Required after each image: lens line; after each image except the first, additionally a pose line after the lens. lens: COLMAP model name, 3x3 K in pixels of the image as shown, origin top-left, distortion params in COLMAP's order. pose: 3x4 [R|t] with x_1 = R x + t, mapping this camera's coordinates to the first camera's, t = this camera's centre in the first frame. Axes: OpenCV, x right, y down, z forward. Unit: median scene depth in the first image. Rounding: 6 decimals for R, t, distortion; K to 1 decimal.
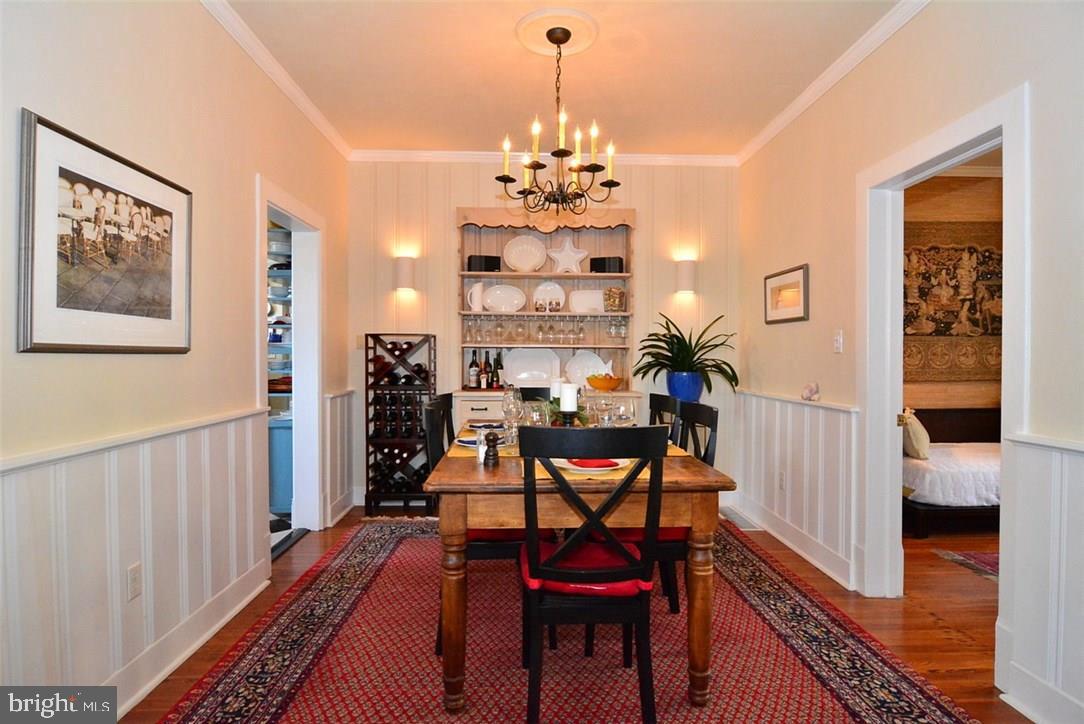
lens RADIAL K [[584.9, 0, 542.6], [0, 584.9, 360.4], [0, 0, 1]] dist [-0.002272, -0.010261]
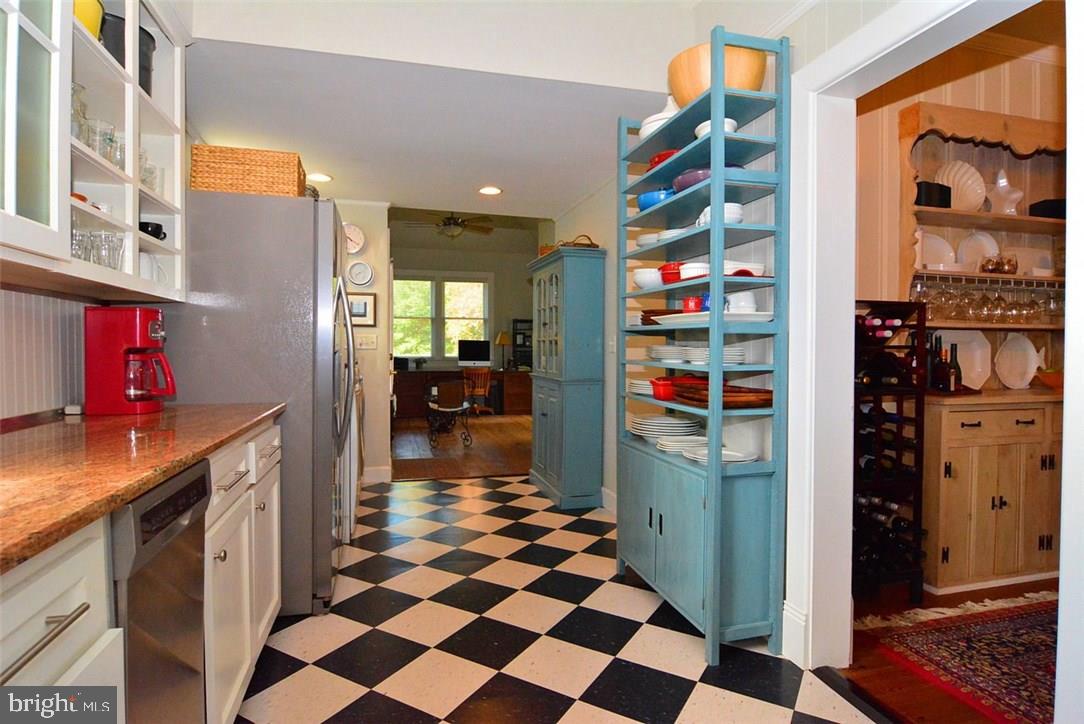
lens RADIAL K [[584.9, 0, 542.6], [0, 584.9, 360.4], [0, 0, 1]] dist [-0.002272, -0.010261]
pose [[0.973584, -0.007063, 0.228222, -1.010915], [0.003252, 0.999849, 0.017069, 0.002701], [-0.228308, -0.015876, 0.973460, 0.720724]]
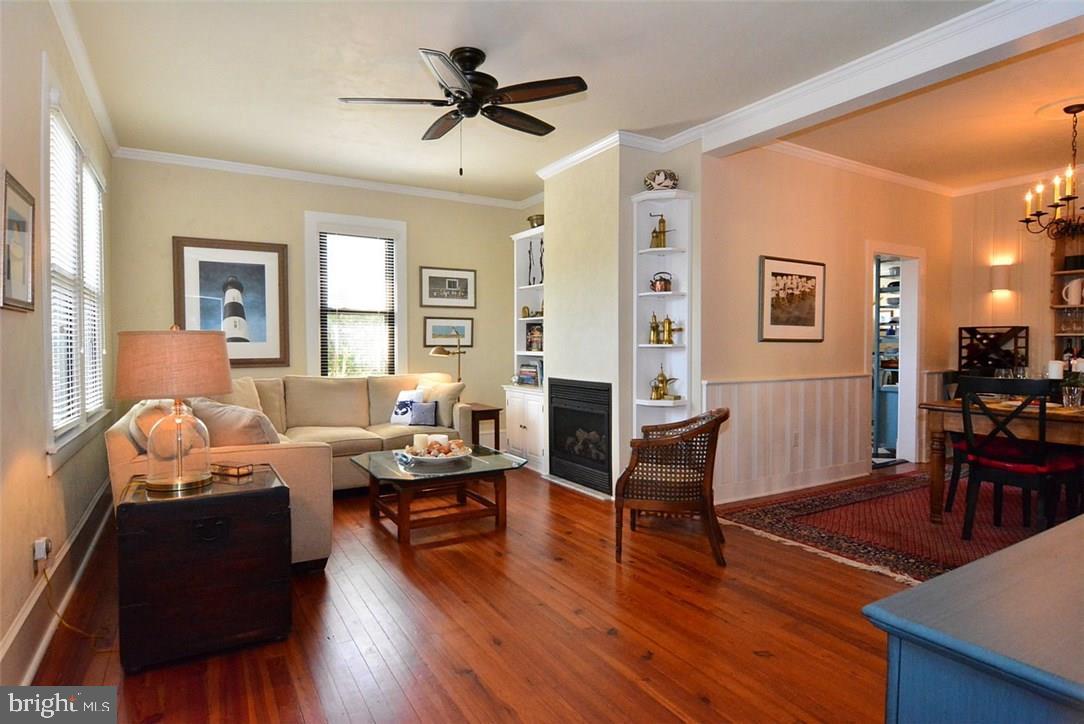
lens RADIAL K [[584.9, 0, 542.6], [0, 584.9, 360.4], [0, 0, 1]] dist [-0.002272, -0.010261]
pose [[0.486305, 0.022529, -0.873499, 0.586853], [-0.006123, 0.999731, 0.022376, 0.009686], [0.873768, -0.005533, 0.486312, -0.713865]]
